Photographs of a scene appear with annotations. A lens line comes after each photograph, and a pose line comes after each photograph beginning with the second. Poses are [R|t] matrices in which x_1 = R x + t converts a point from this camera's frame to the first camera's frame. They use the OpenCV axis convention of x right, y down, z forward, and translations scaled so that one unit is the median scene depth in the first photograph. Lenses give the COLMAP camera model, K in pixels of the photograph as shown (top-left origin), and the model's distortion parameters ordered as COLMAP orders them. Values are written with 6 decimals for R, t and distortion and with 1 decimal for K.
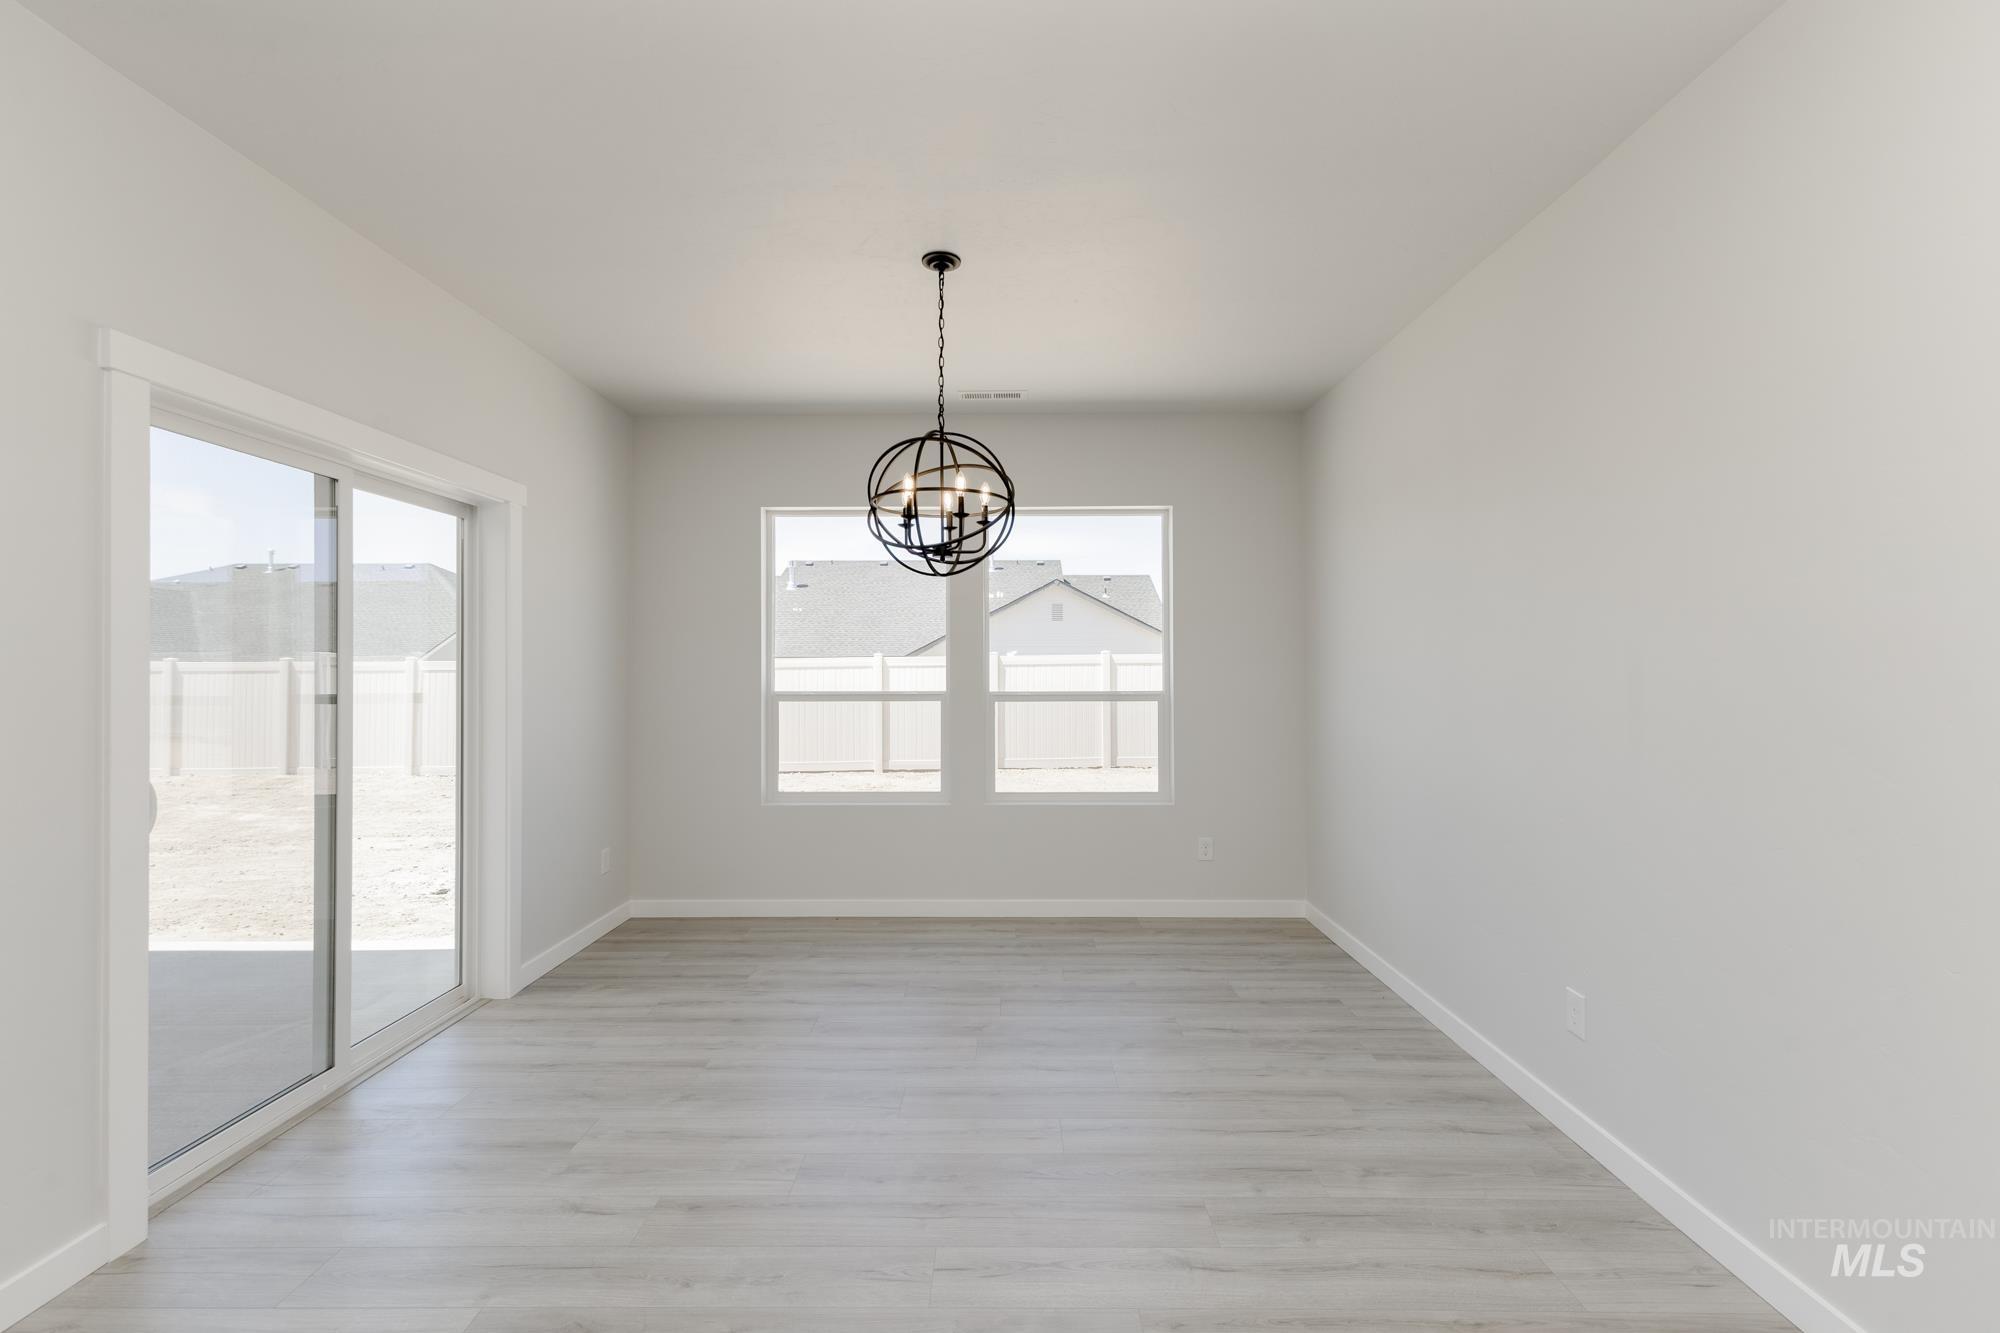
lens RADIAL K [[895.5, 0, 1000.0], [0, 895.5, 666.5], [0, 0, 1]] dist [-0.000739, -0.000046]
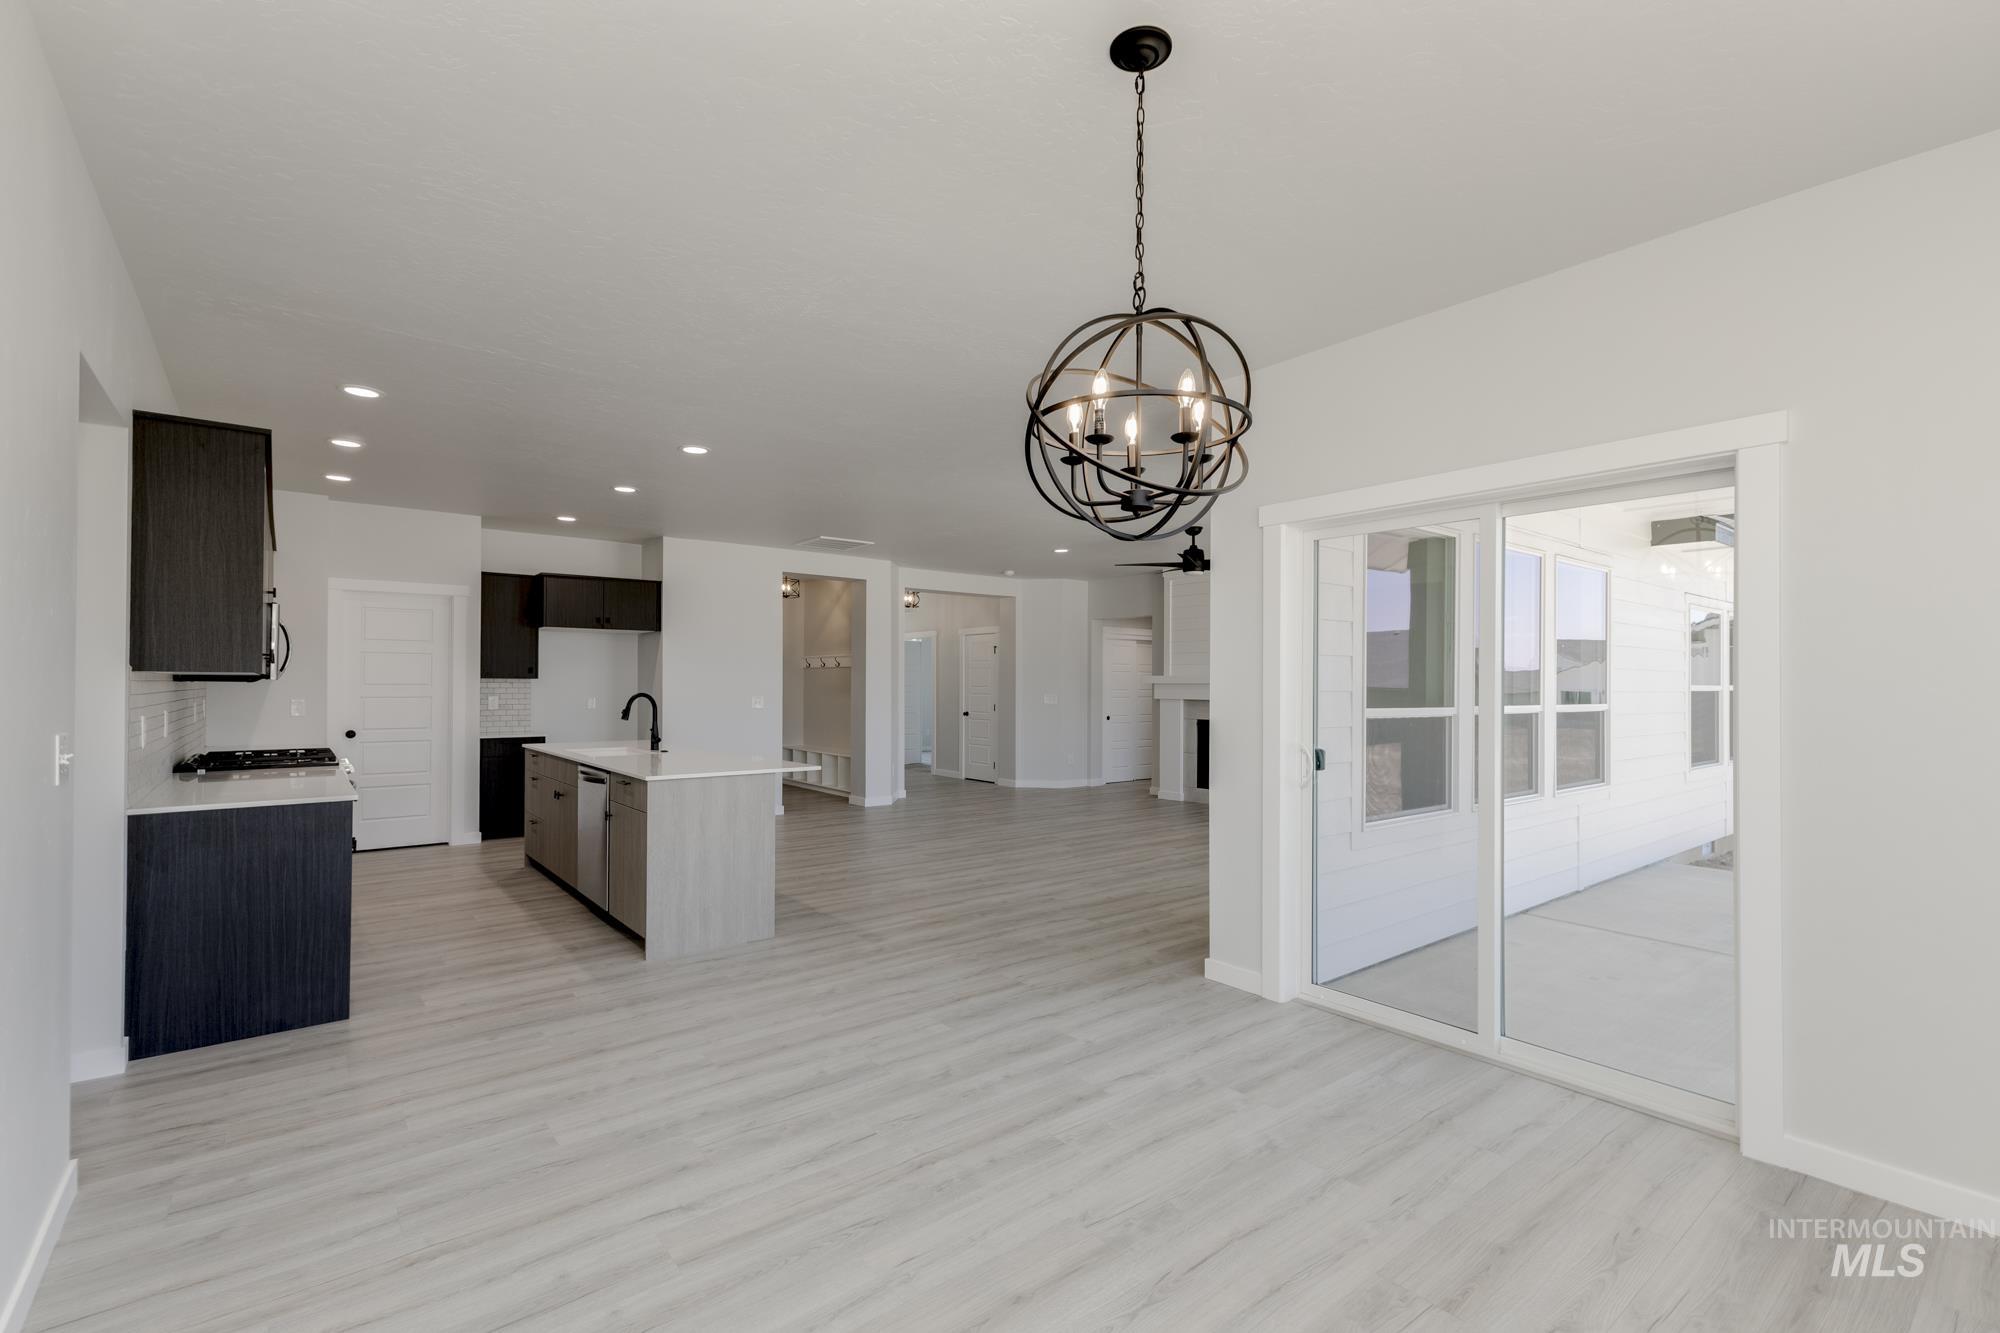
lens RADIAL K [[895.5, 0, 1000.0], [0, 895.5, 666.5], [0, 0, 1]] dist [-0.000739, -0.000046]
pose [[-0.786163, -0.011899, -0.617905, 0.538440], [0.001651, 0.999771, -0.021354, 0.013746], [0.618017, -0.017808, -0.785963, 1.919671]]
